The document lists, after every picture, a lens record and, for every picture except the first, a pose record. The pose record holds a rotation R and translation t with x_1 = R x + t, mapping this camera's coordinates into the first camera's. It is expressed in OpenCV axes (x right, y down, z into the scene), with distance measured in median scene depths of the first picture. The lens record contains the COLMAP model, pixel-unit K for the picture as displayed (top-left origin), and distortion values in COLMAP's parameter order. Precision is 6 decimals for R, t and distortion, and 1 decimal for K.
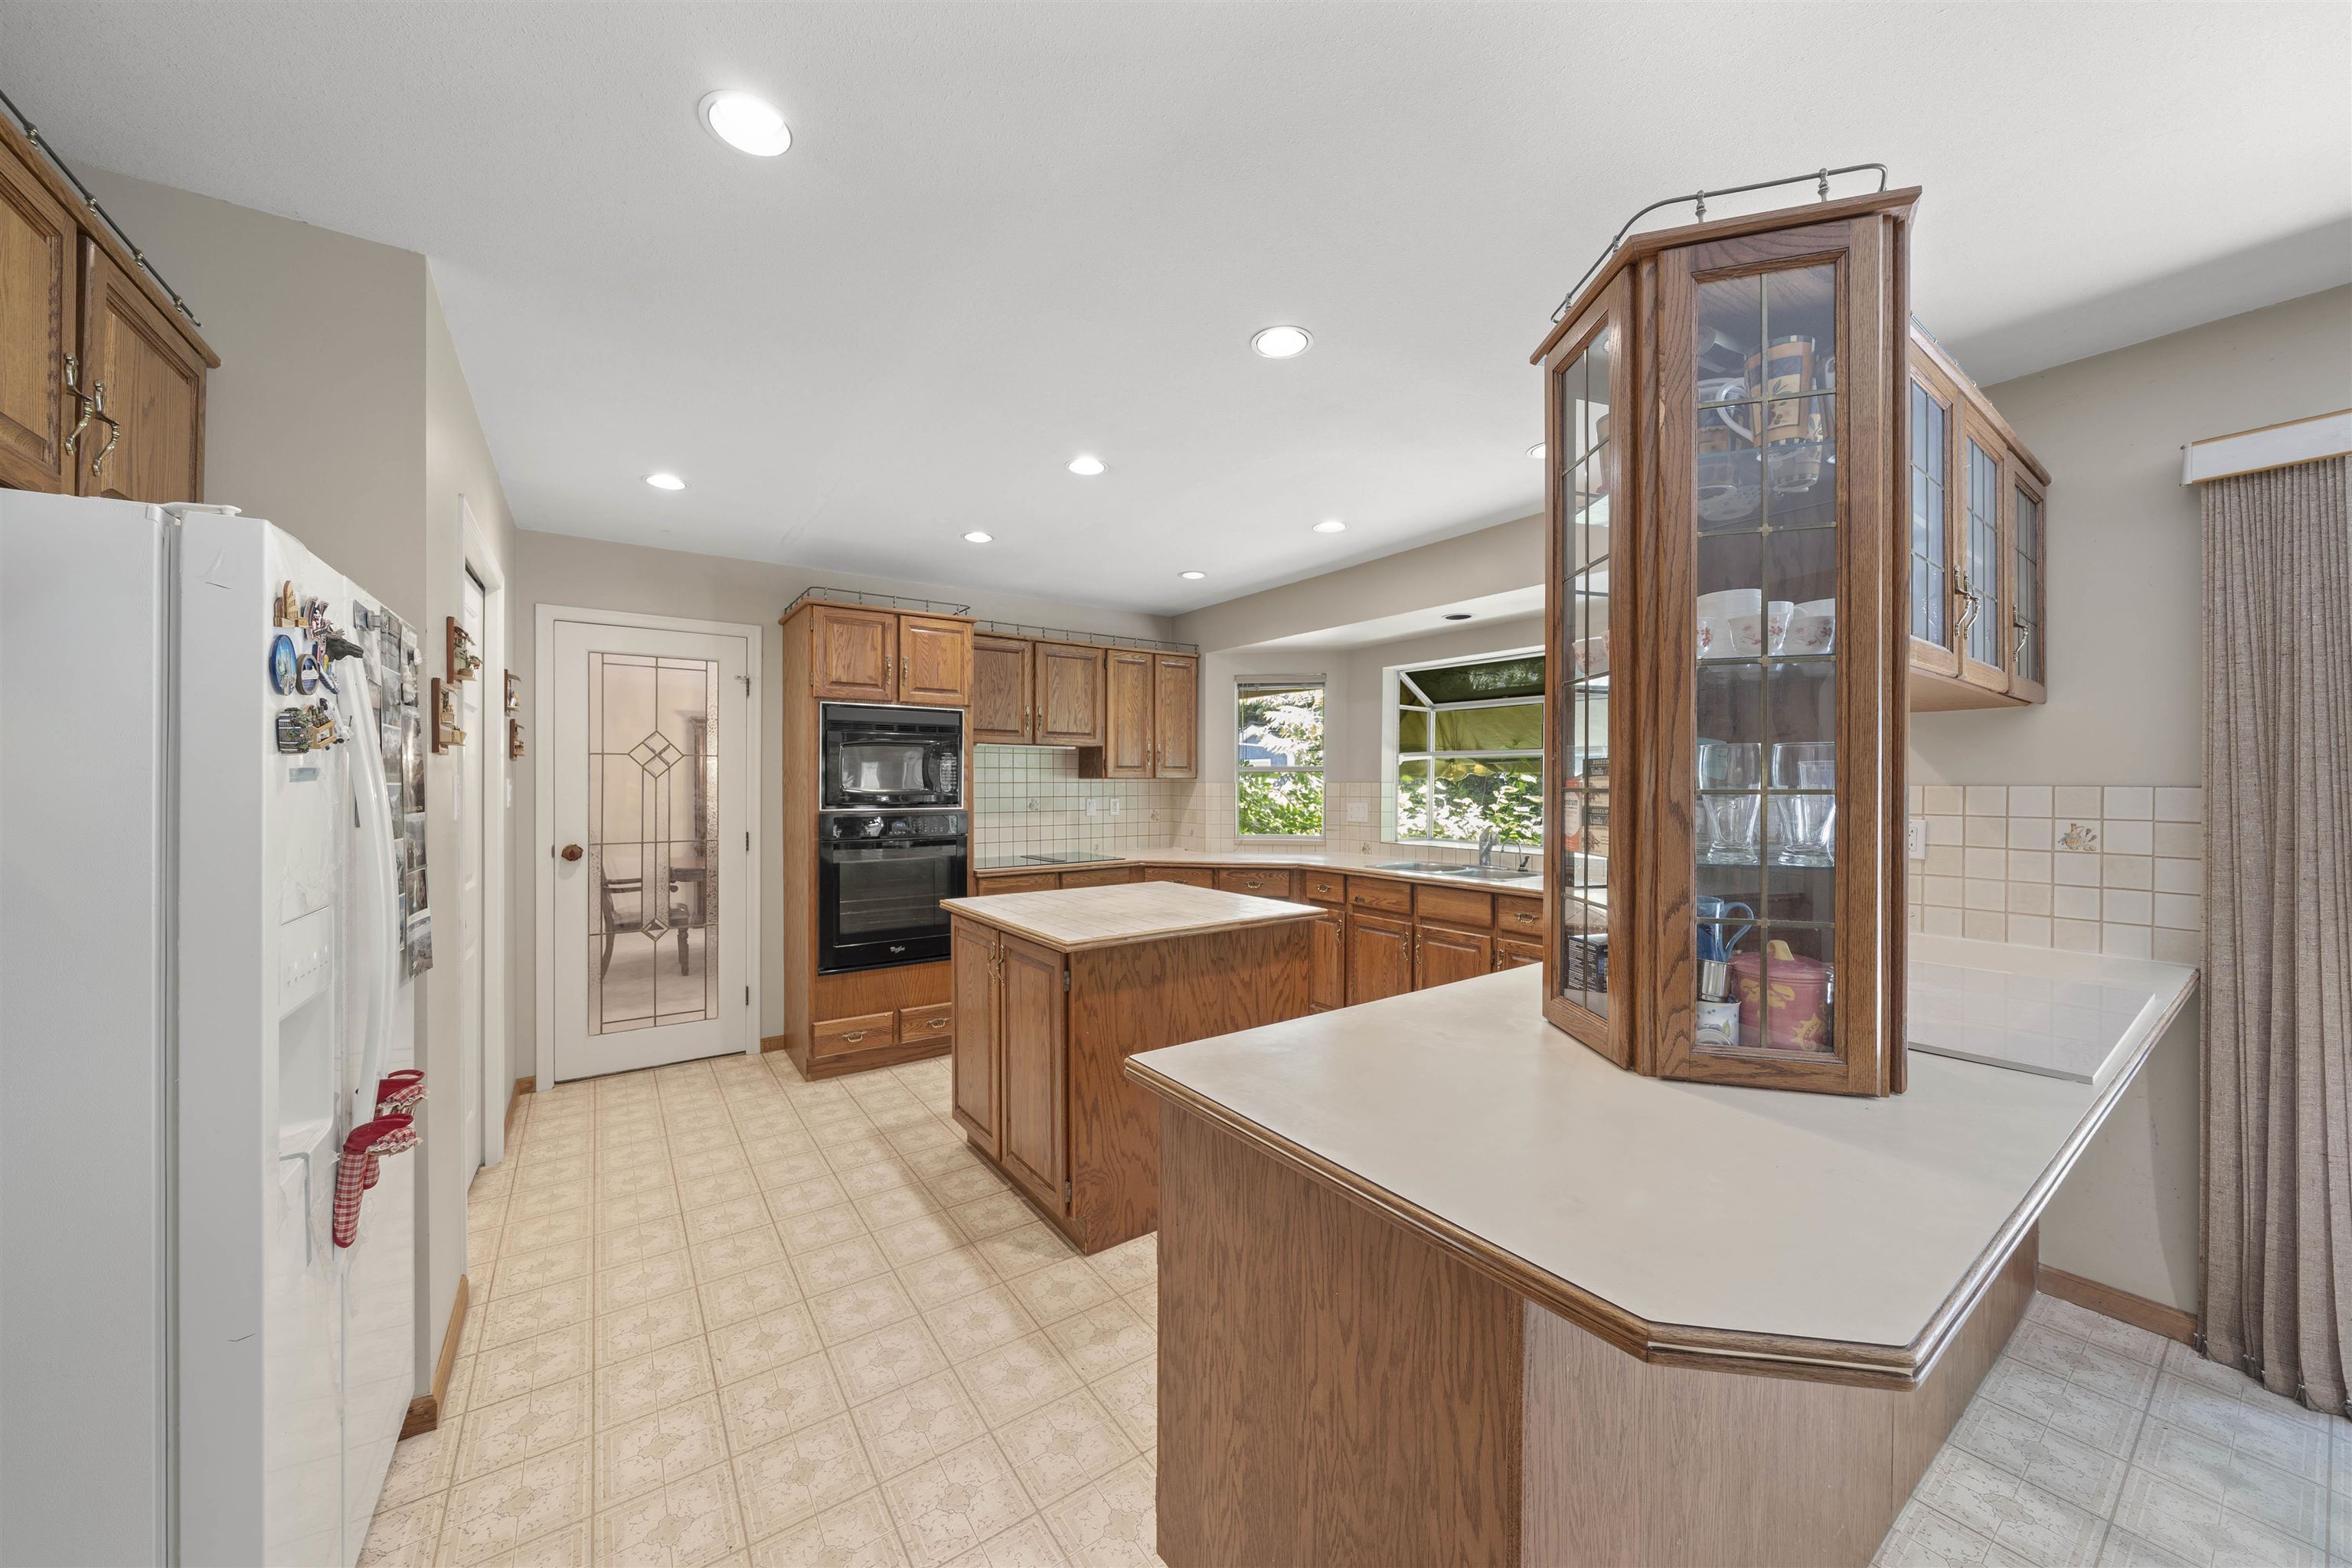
lens RADIAL K [[828.2, 0, 1156.0], [0, 828.2, 769.6], [0, 0, 1]] dist [-0.007193, 0.000190]
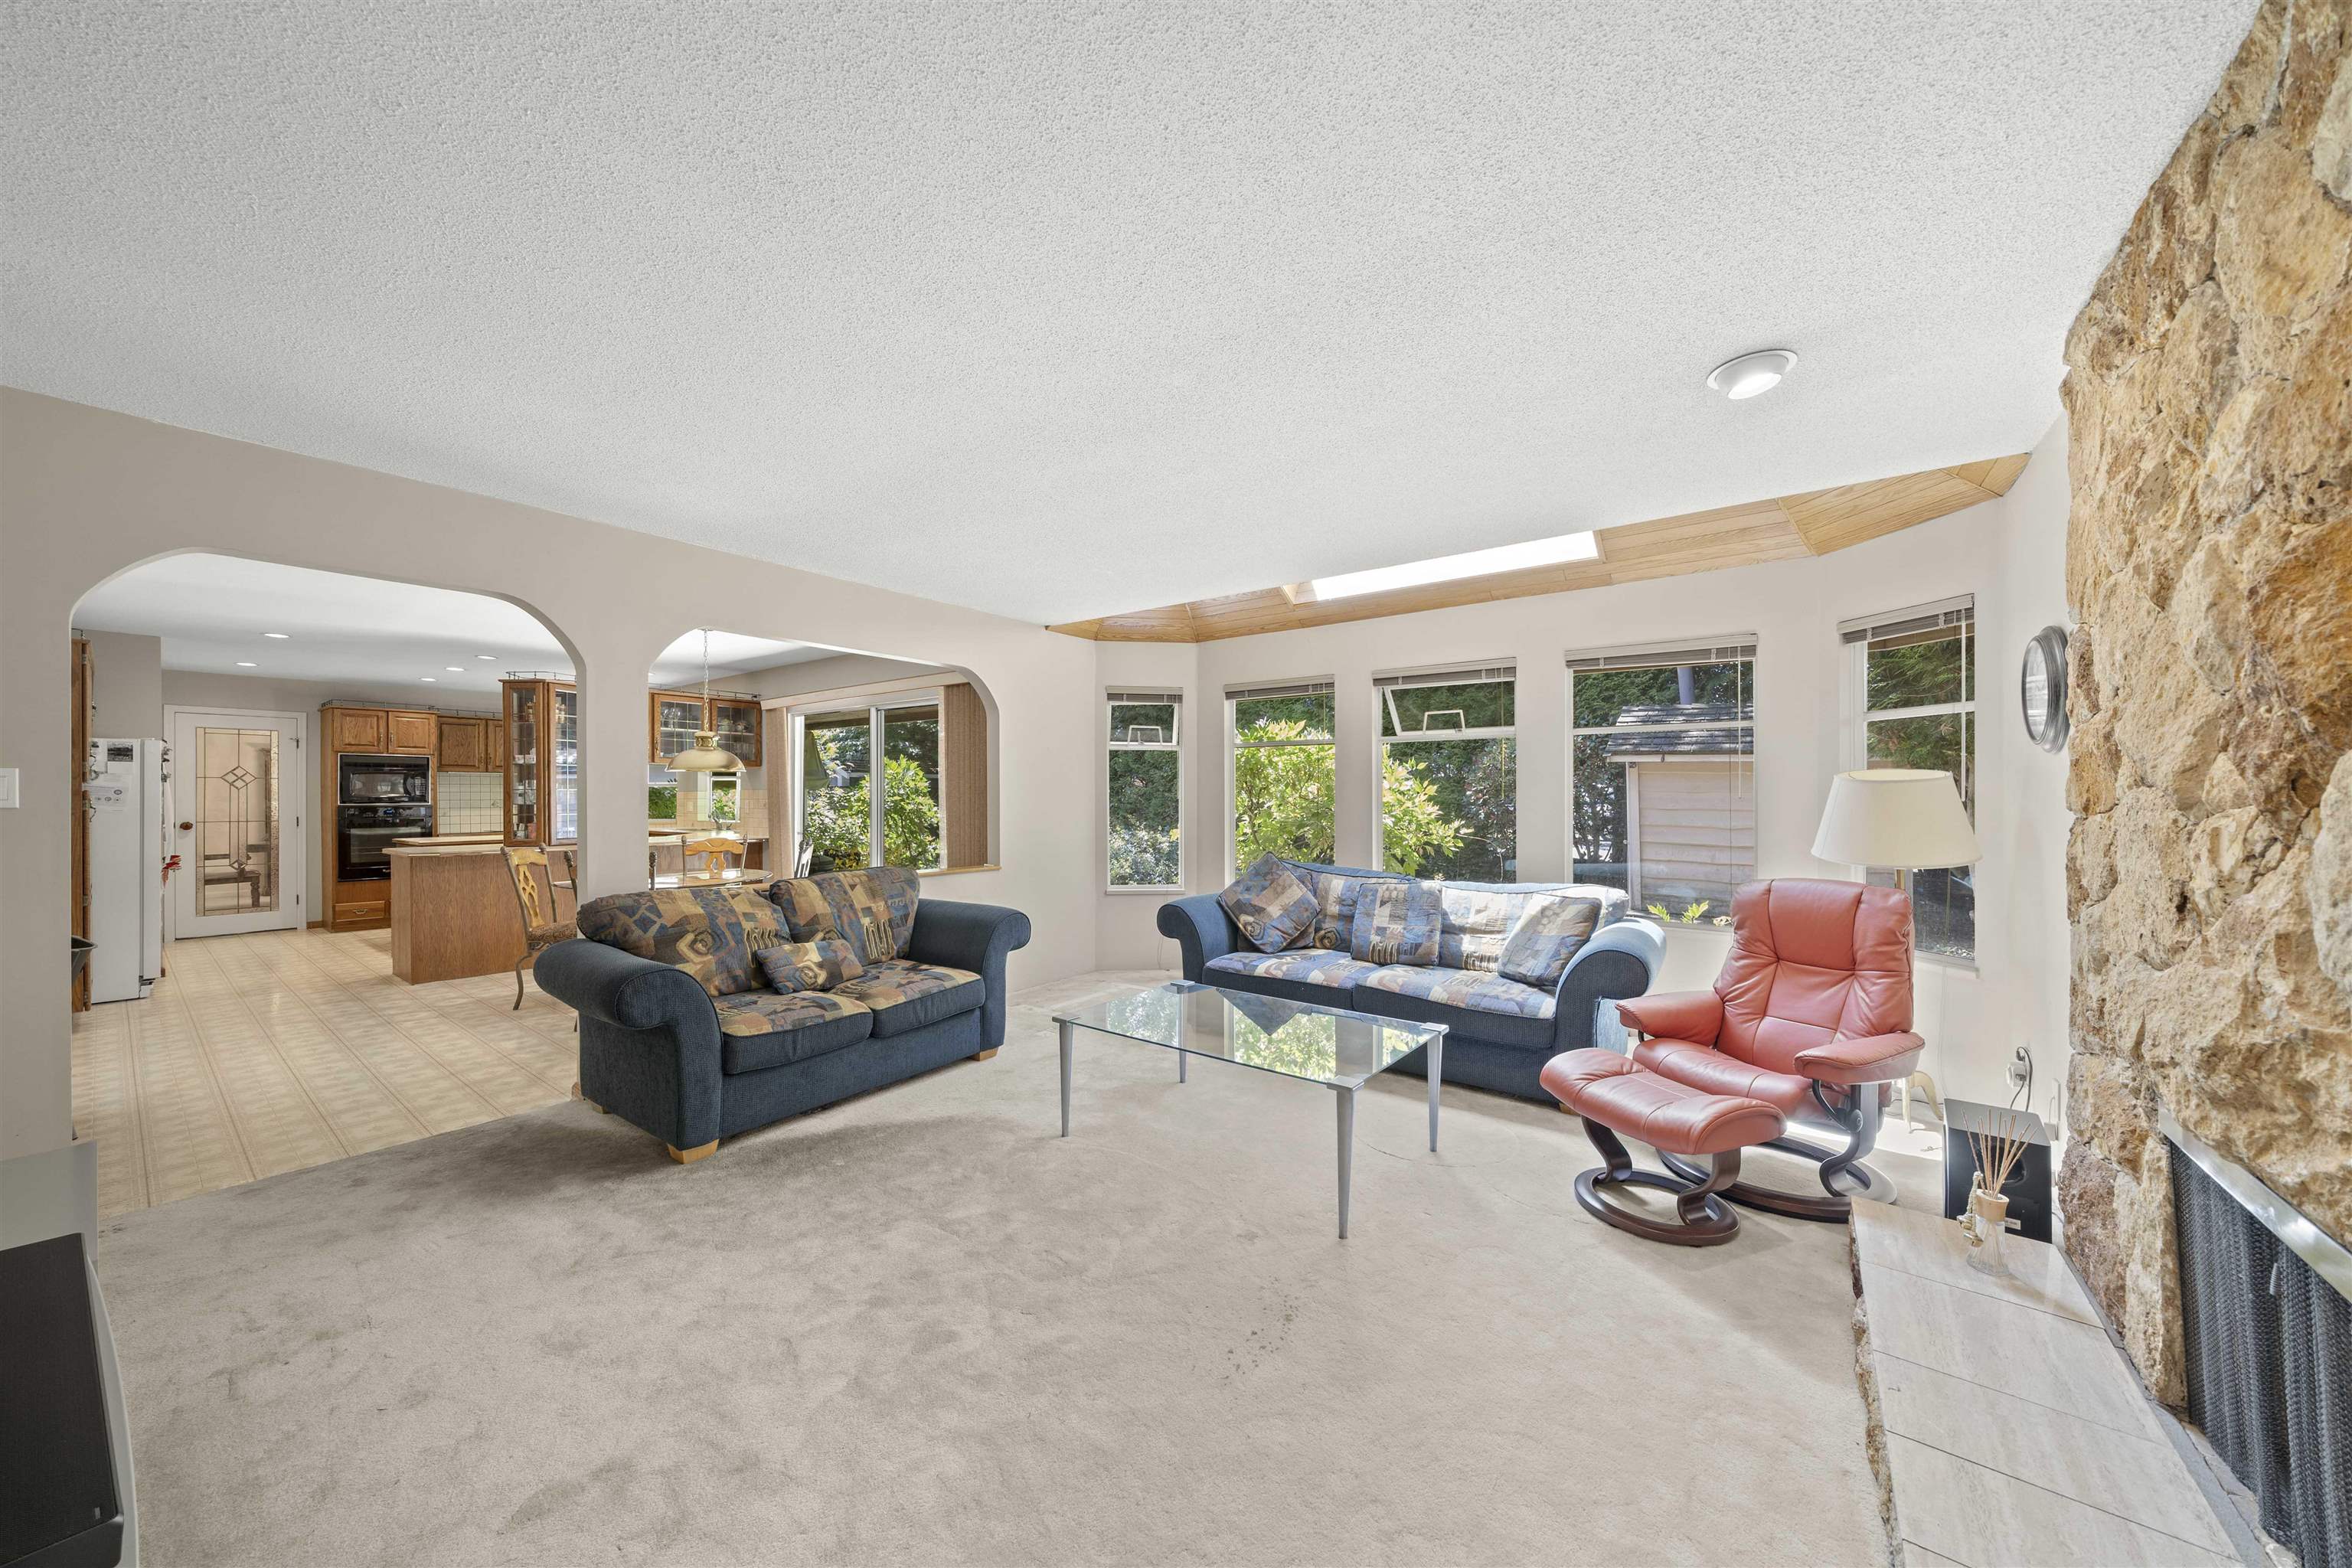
lens RADIAL K [[828.2, 0, 1162.5], [0, 828.2, 790.4], [0, 0, 1]] dist [-0.007193, 0.000190]
pose [[0.950314, -0.002563, 0.311283, 1.177456], [0.000404, 0.999975, 0.007000, -0.001193], [-0.311293, -0.006527, 0.950292, -2.069889]]
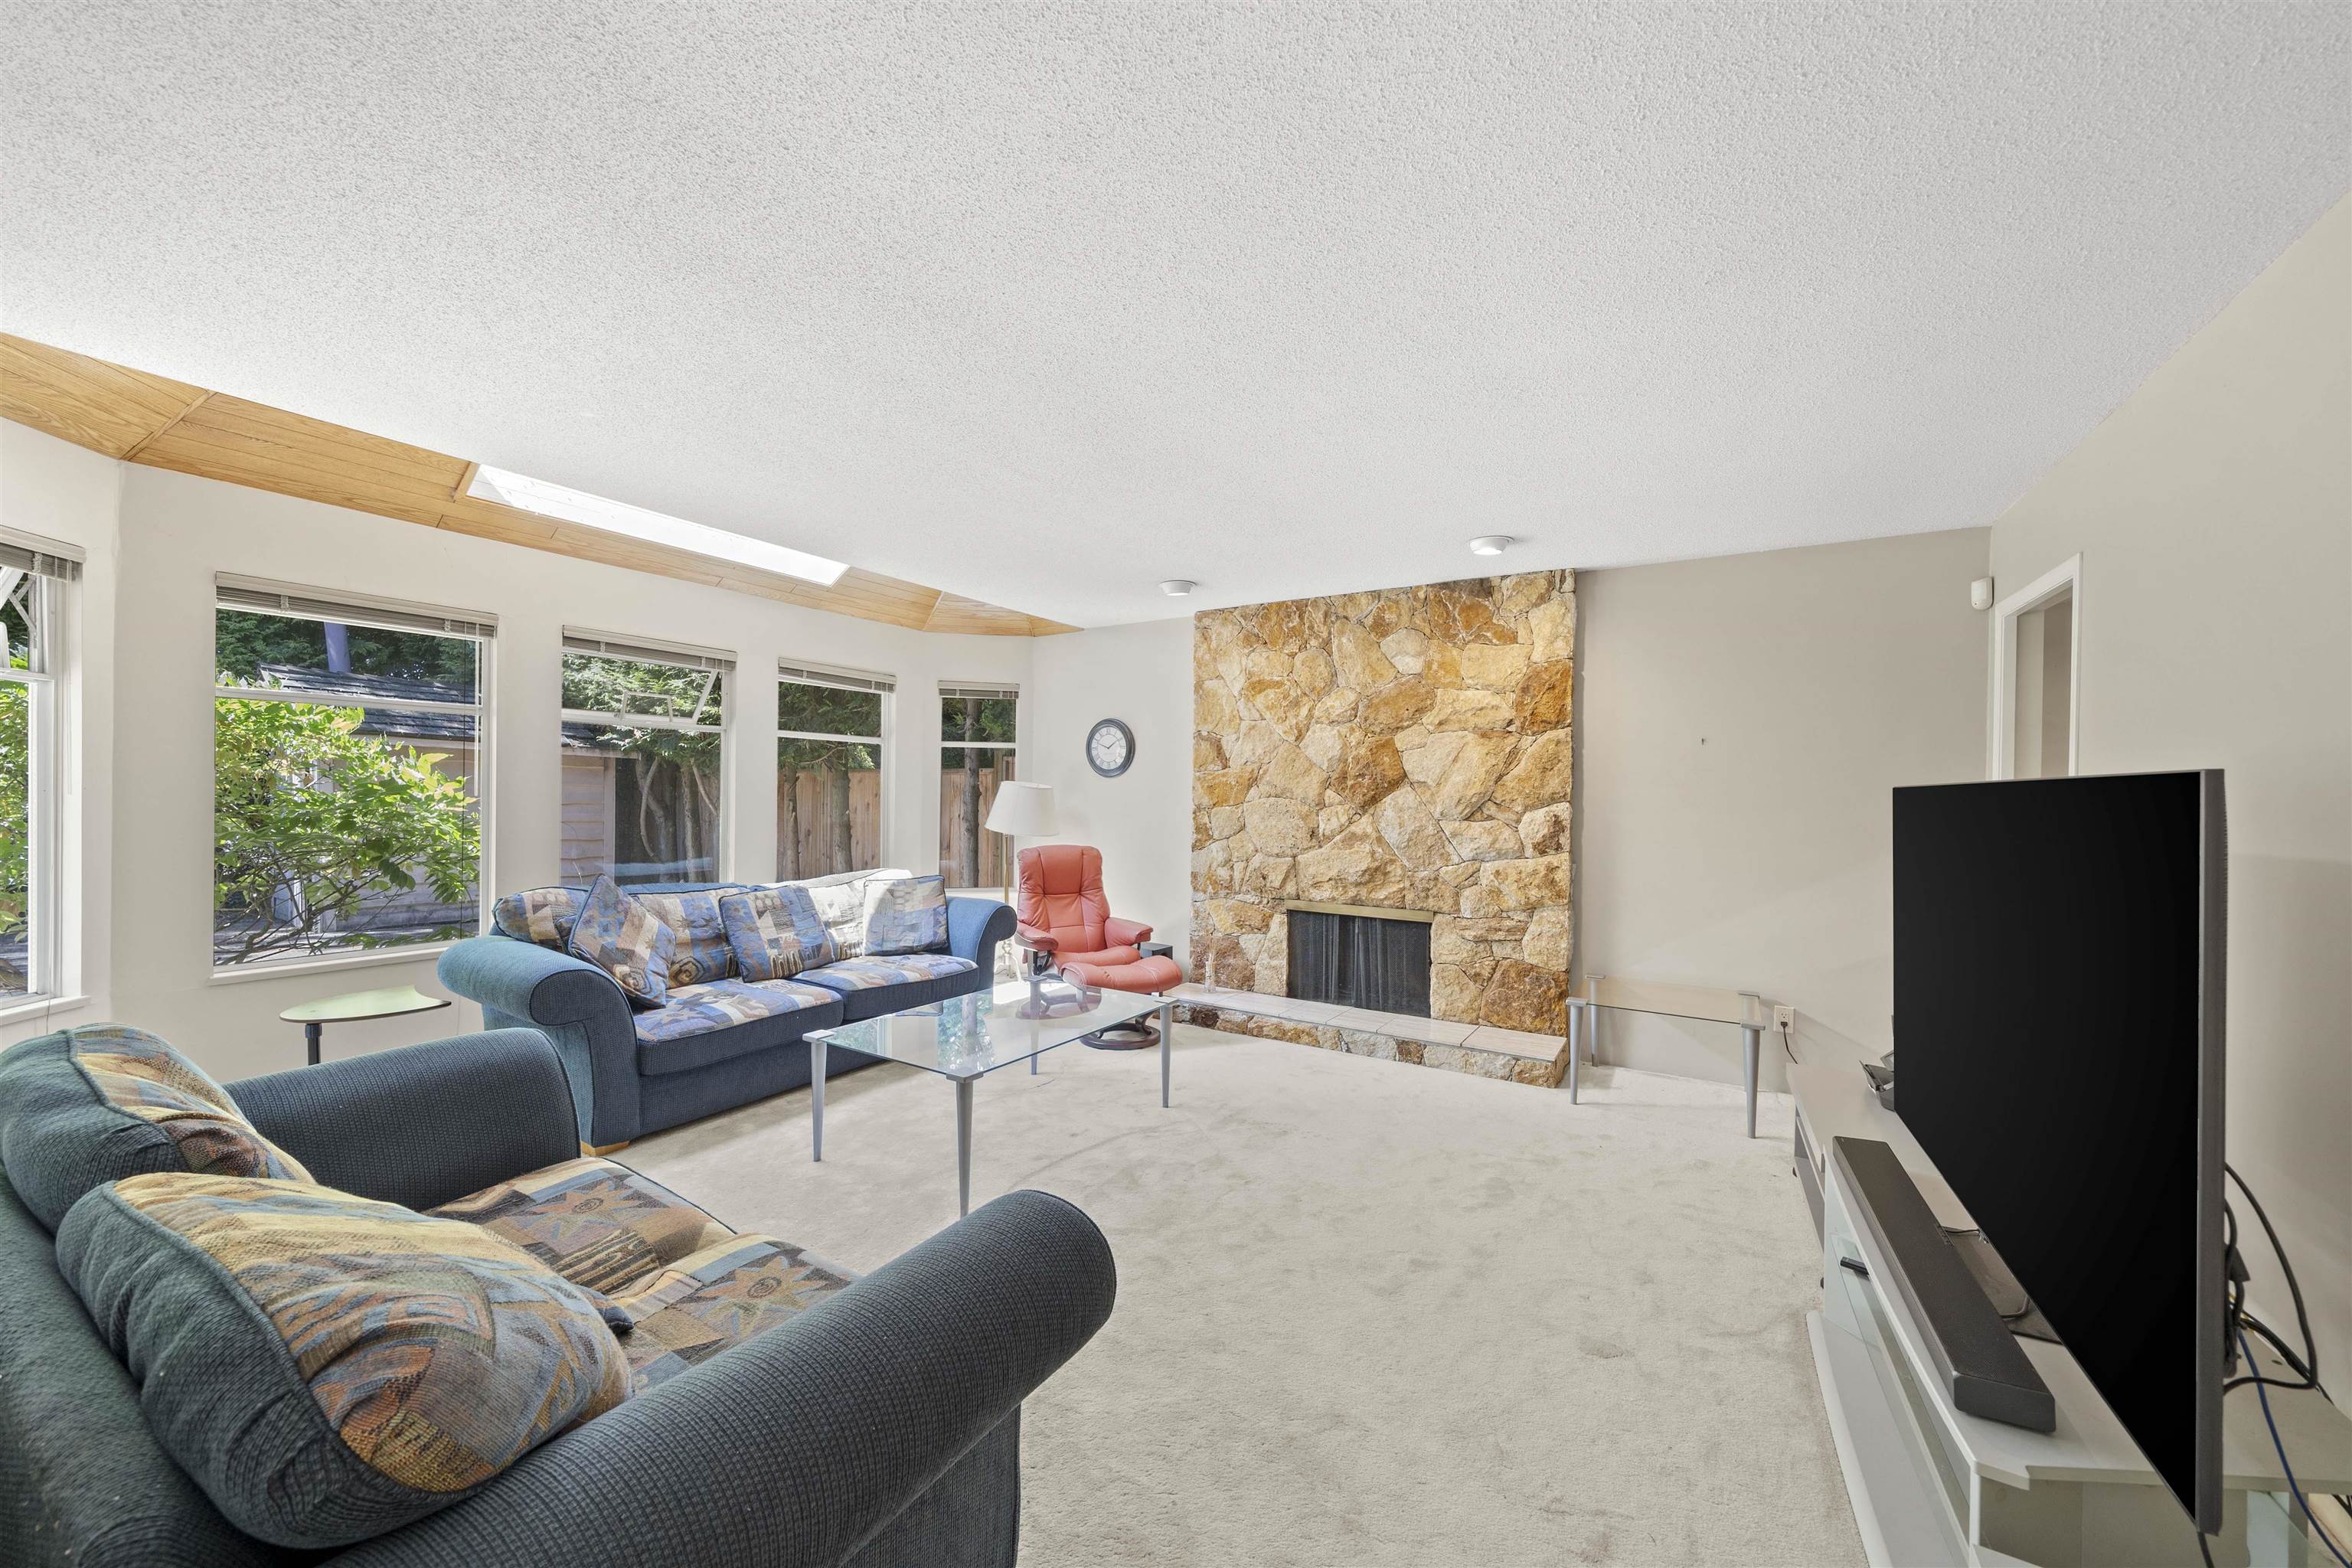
lens RADIAL K [[848.0, 0, 1197.3], [0, 848.0, 790.9], [0, 0, 1]] dist [-0.006020, 0.000049]
pose [[-0.422994, -0.006931, 0.906106, 0.491210], [-0.027244, 0.999616, -0.005072, -0.000117], [-0.905723, -0.026831, -0.423020, -0.871824]]
